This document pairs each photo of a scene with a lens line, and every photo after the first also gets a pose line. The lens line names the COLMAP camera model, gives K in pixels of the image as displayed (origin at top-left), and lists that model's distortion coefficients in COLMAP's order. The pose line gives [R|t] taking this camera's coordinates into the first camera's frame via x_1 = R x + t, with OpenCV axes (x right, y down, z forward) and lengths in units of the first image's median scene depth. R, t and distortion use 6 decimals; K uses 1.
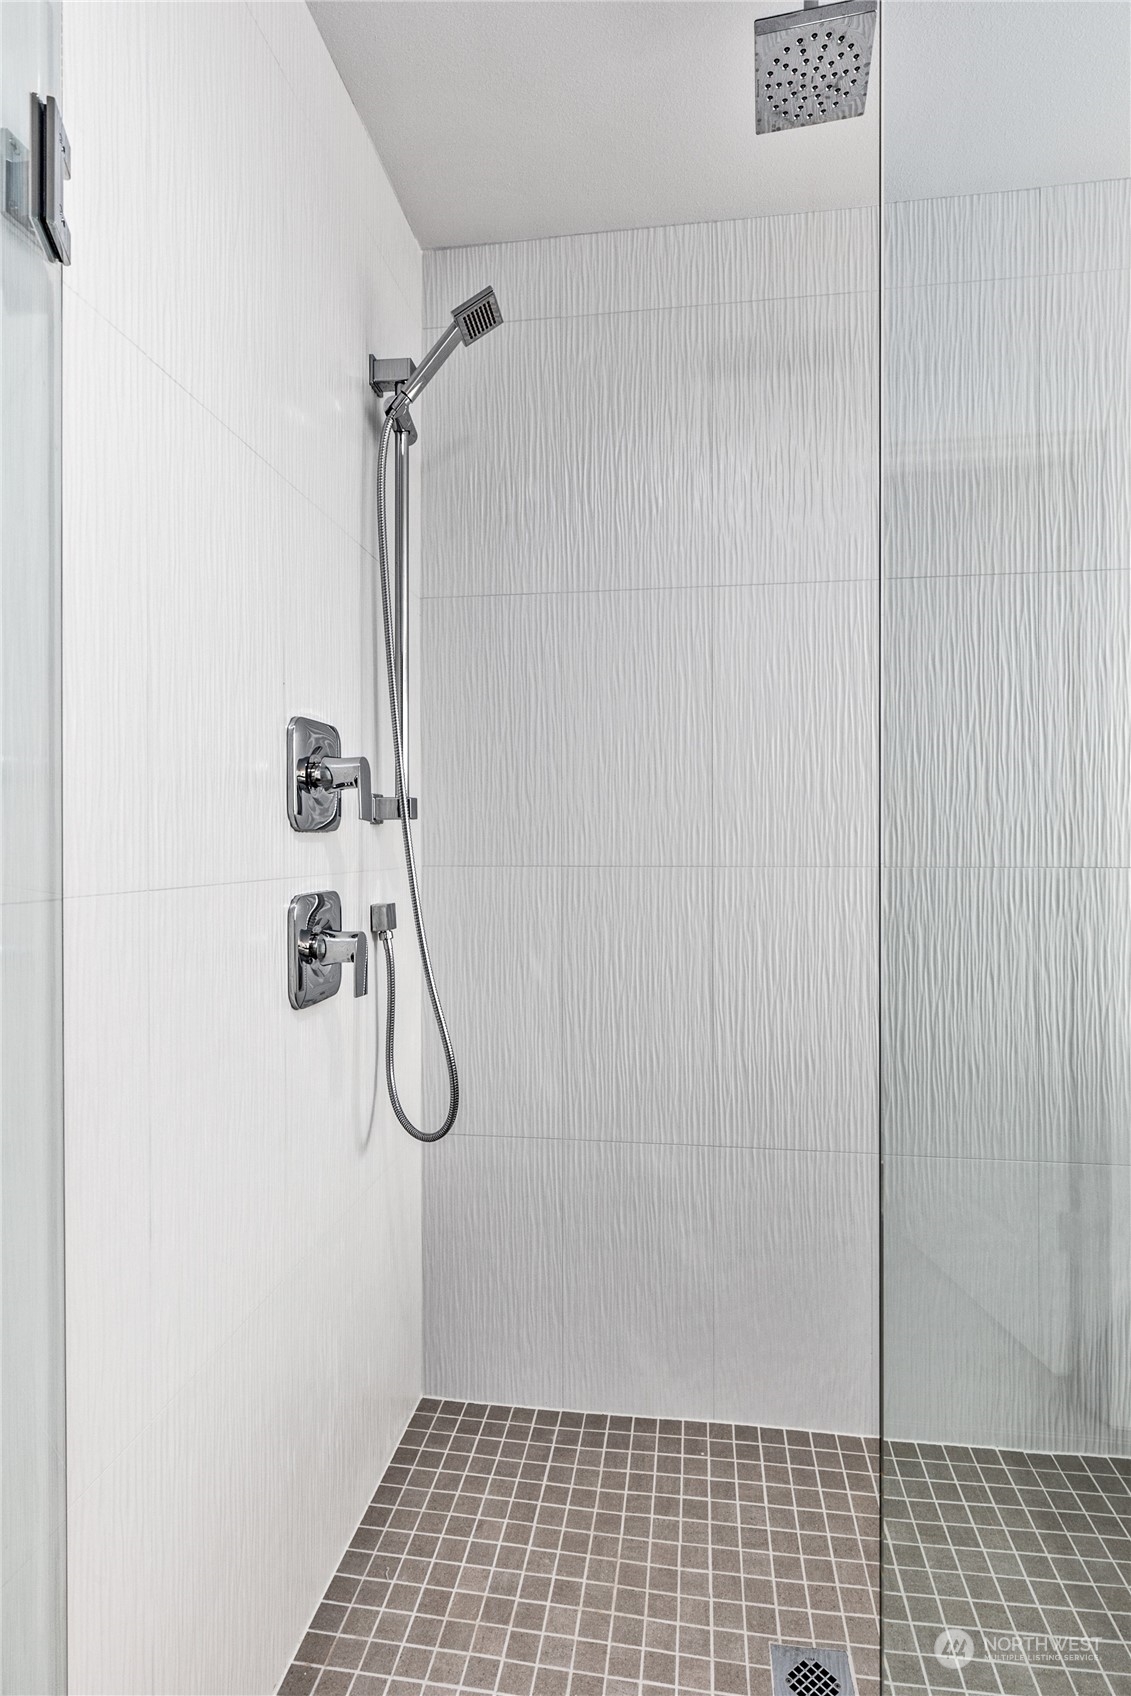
lens RADIAL K [[919.2, 0, 565.9], [0, 919.2, 858.1], [0, 0, 1]] dist [0.013788, 0.003532]
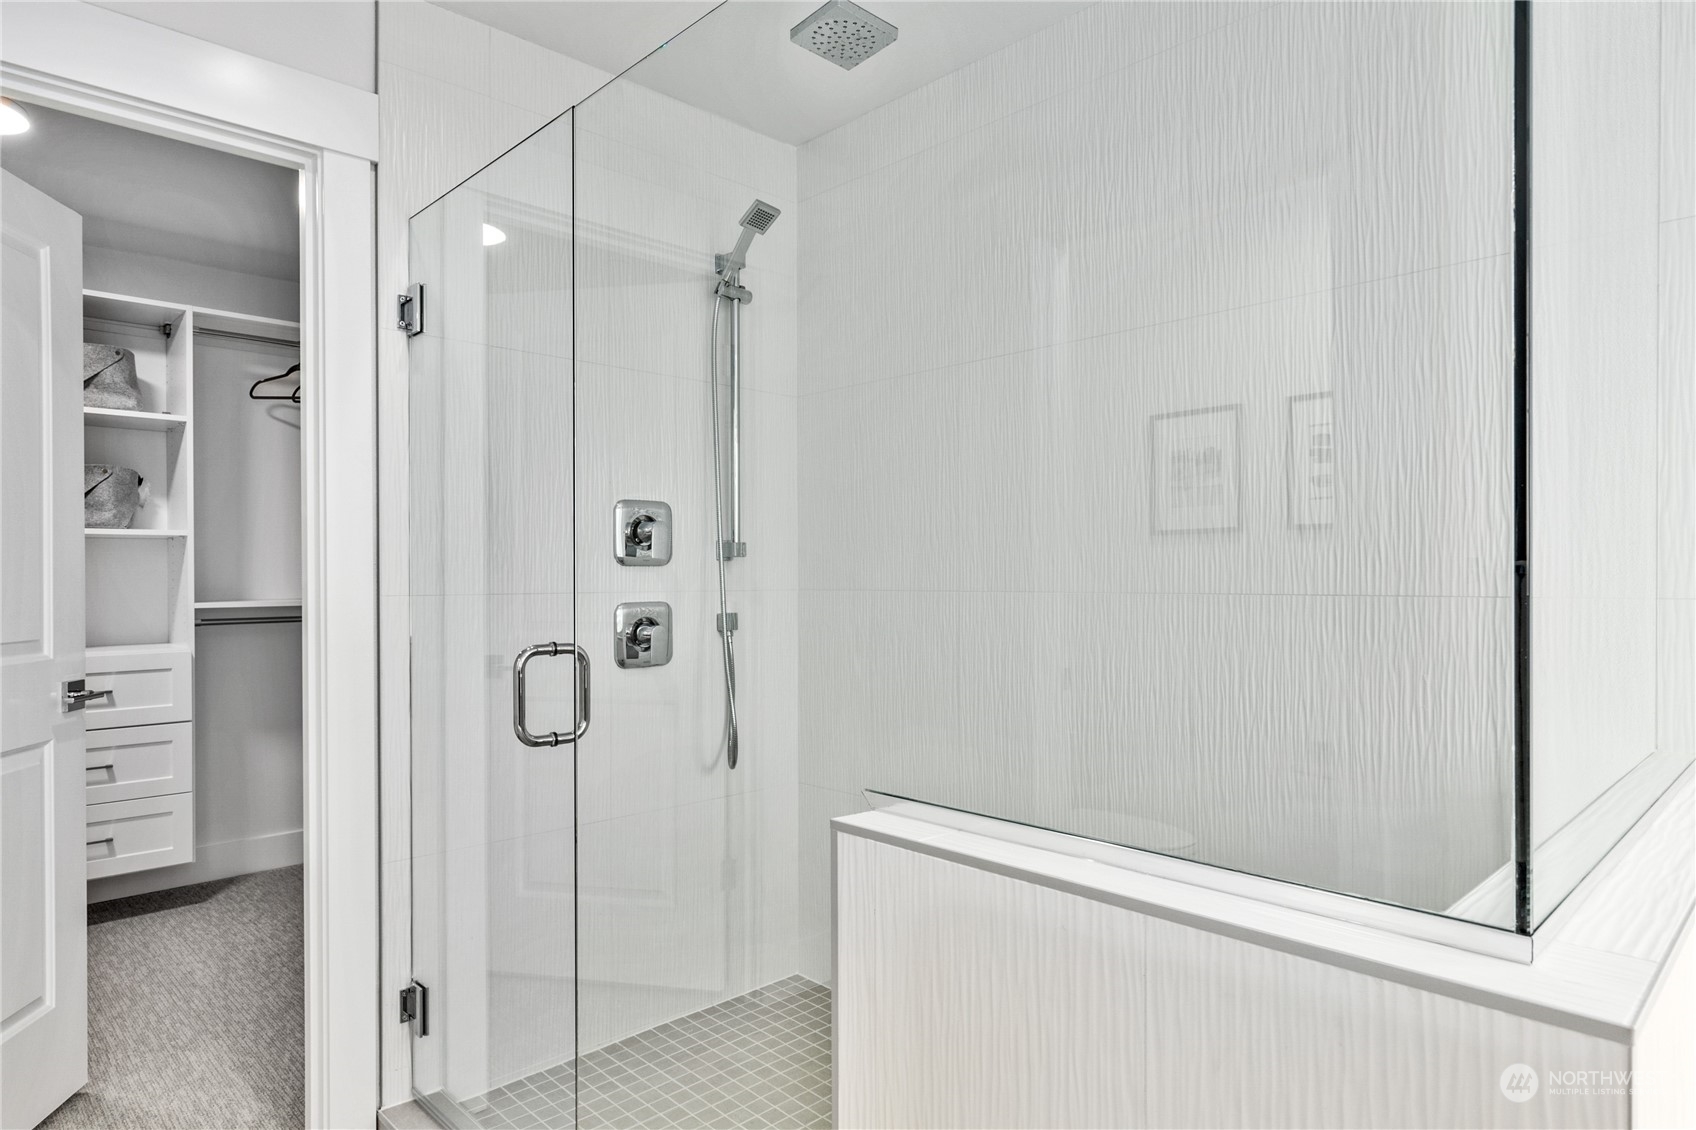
lens RADIAL K [[968.9, 0, 848.9], [0, 968.9, 594.6], [0, 0, 1]] dist [-0.011177, 0.001466]
pose [[0.794548, 0.008470, -0.607142, 0.700004], [-0.003110, 0.999946, 0.009880, 0.001438], [0.607193, -0.005962, 0.794532, -0.103587]]
